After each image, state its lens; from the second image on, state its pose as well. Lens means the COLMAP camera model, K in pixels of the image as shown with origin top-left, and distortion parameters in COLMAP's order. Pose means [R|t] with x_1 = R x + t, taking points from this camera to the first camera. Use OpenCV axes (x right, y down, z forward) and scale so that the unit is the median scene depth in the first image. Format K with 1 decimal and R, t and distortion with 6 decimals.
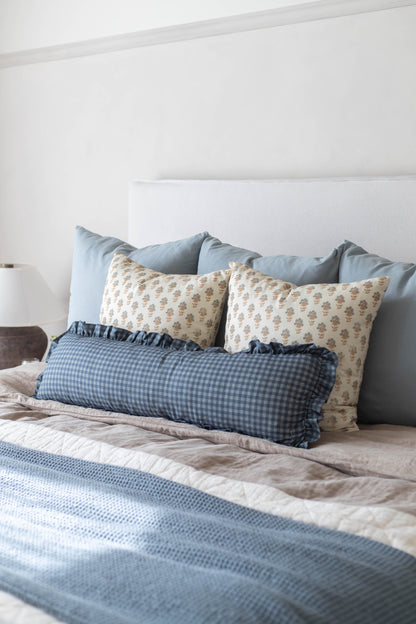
lens RADIAL K [[908.8, 0, 208.0], [0, 908.8, 312.0], [0, 0, 1]] dist [0.001369, -0.021243]
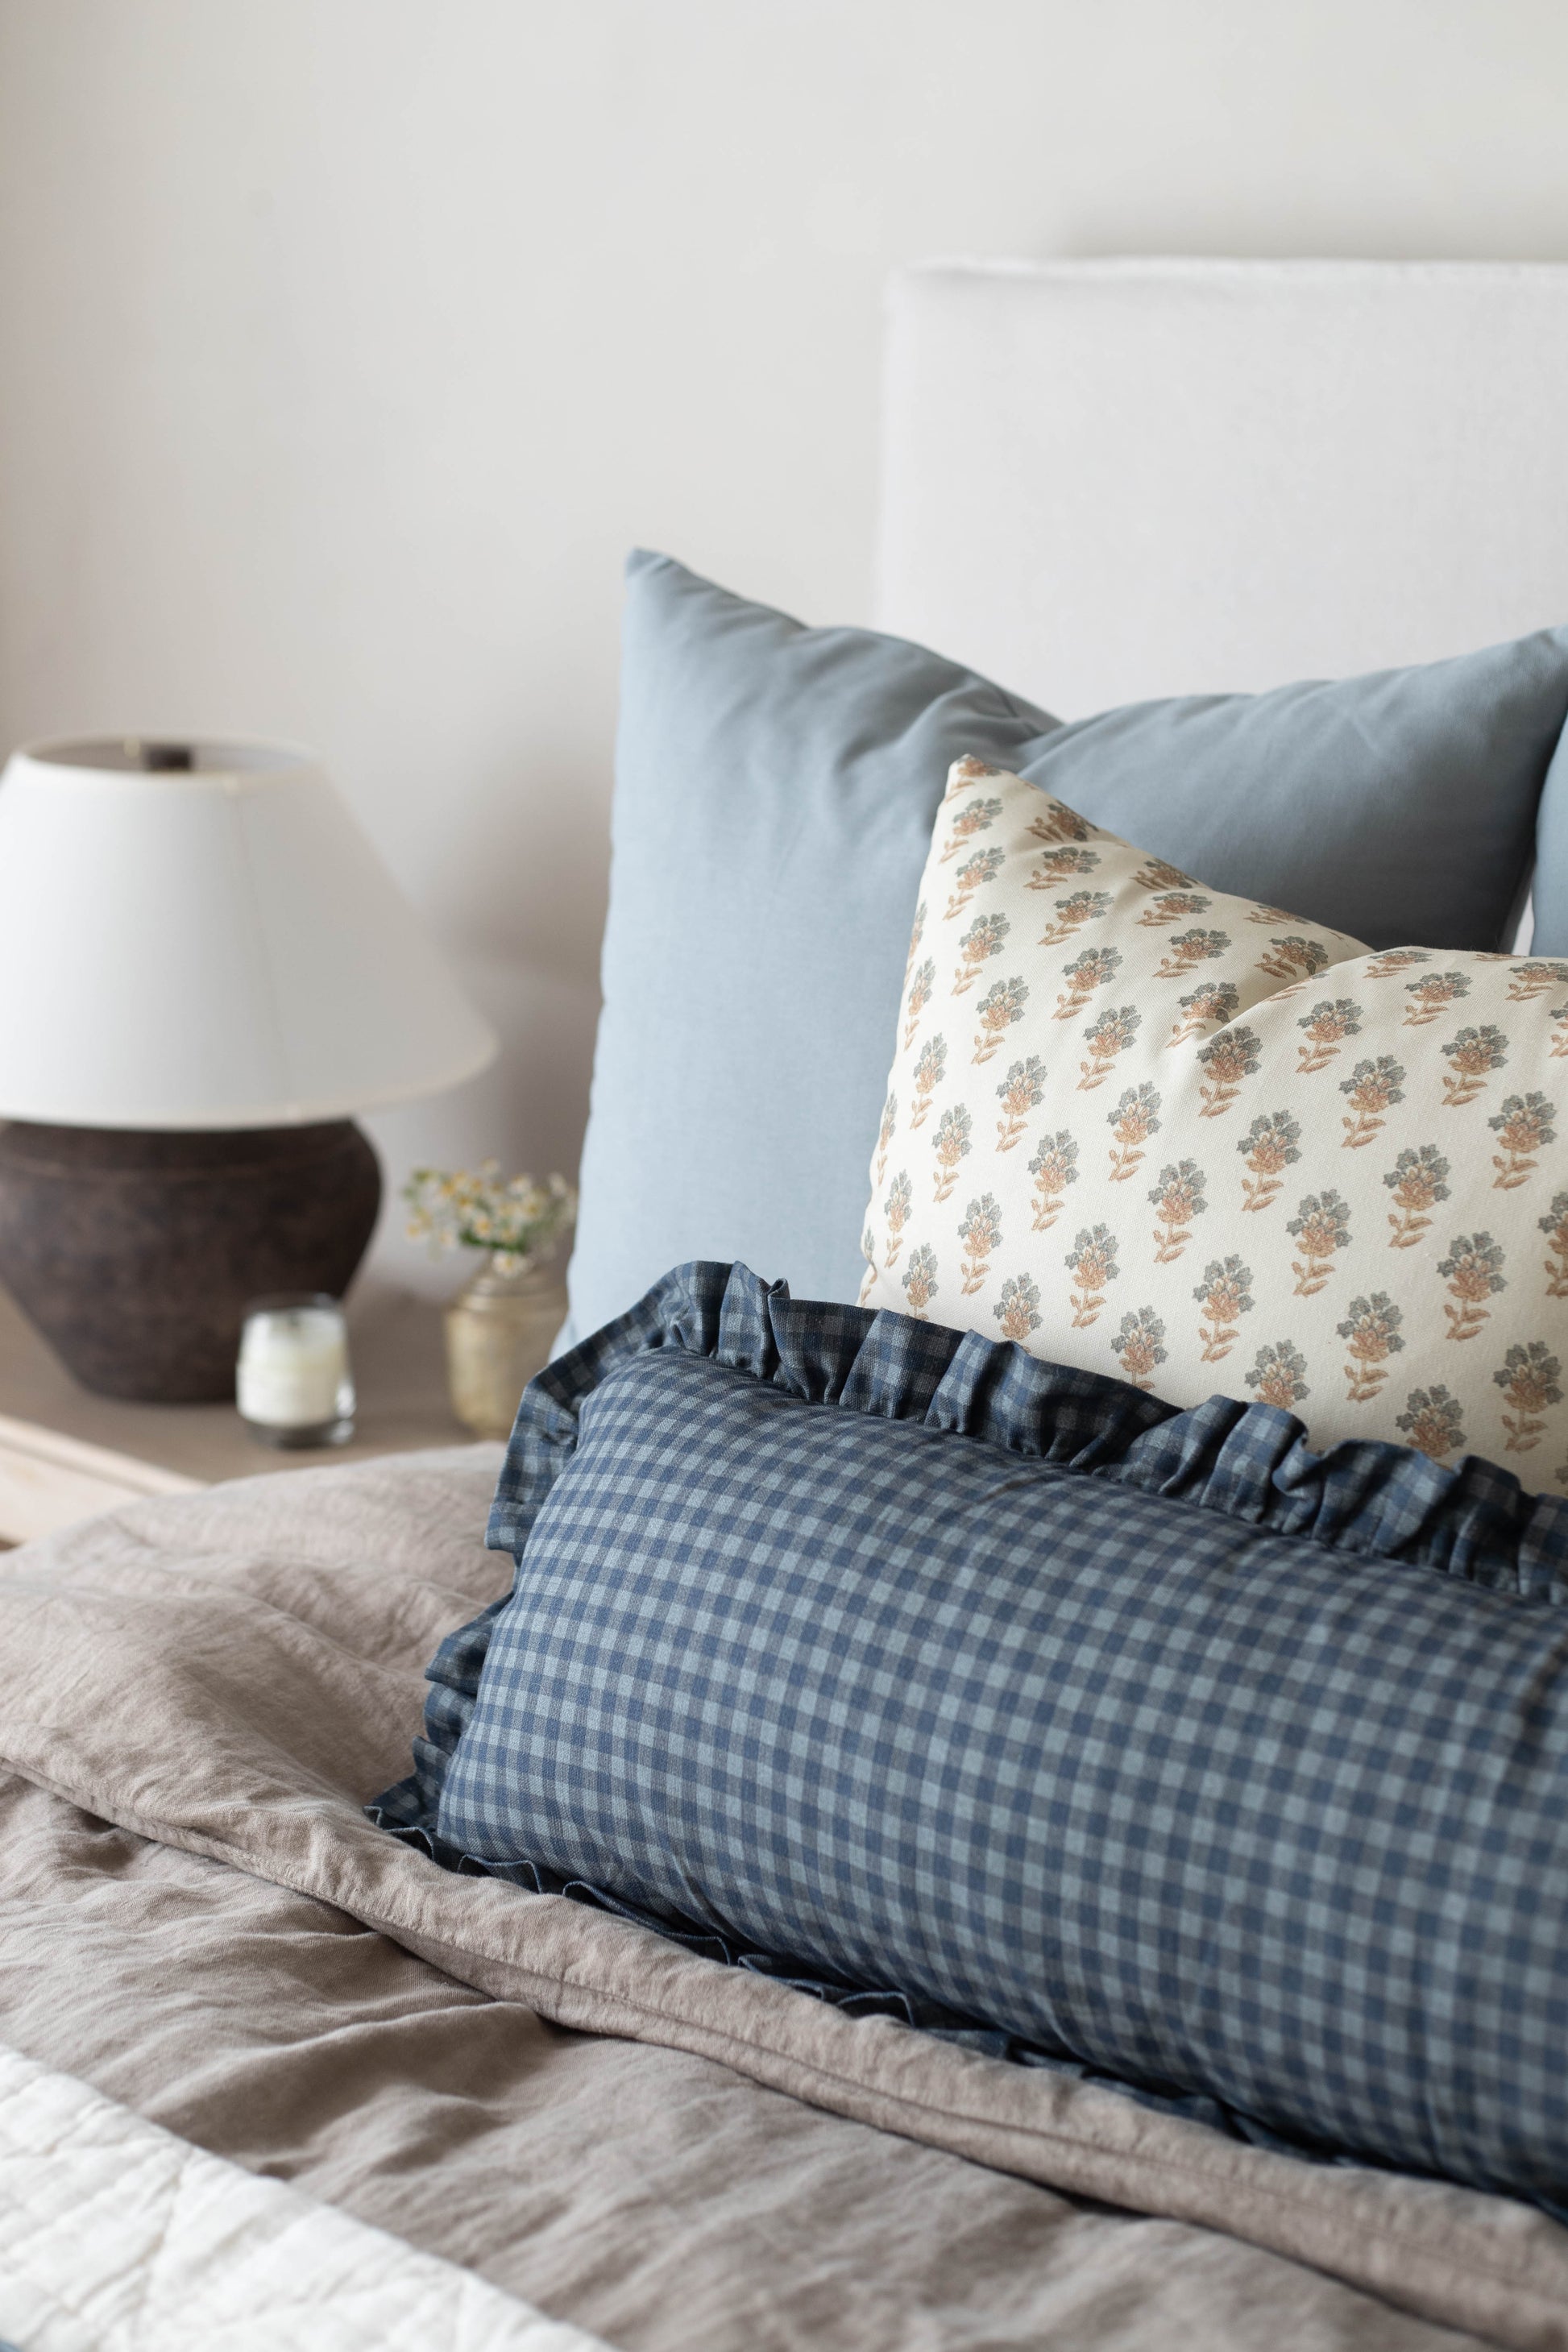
lens RADIAL K [[3425.5, 0, 784.0], [0, 3425.5, 1176.0], [0, 0, 1]] dist [0.001369, -0.021243]
pose [[0.999749, 0.018193, -0.013067, -0.142357], [-0.016696, 0.994145, 0.106756, -0.067356], [0.014933, -0.106512, 0.994199, 0.535728]]
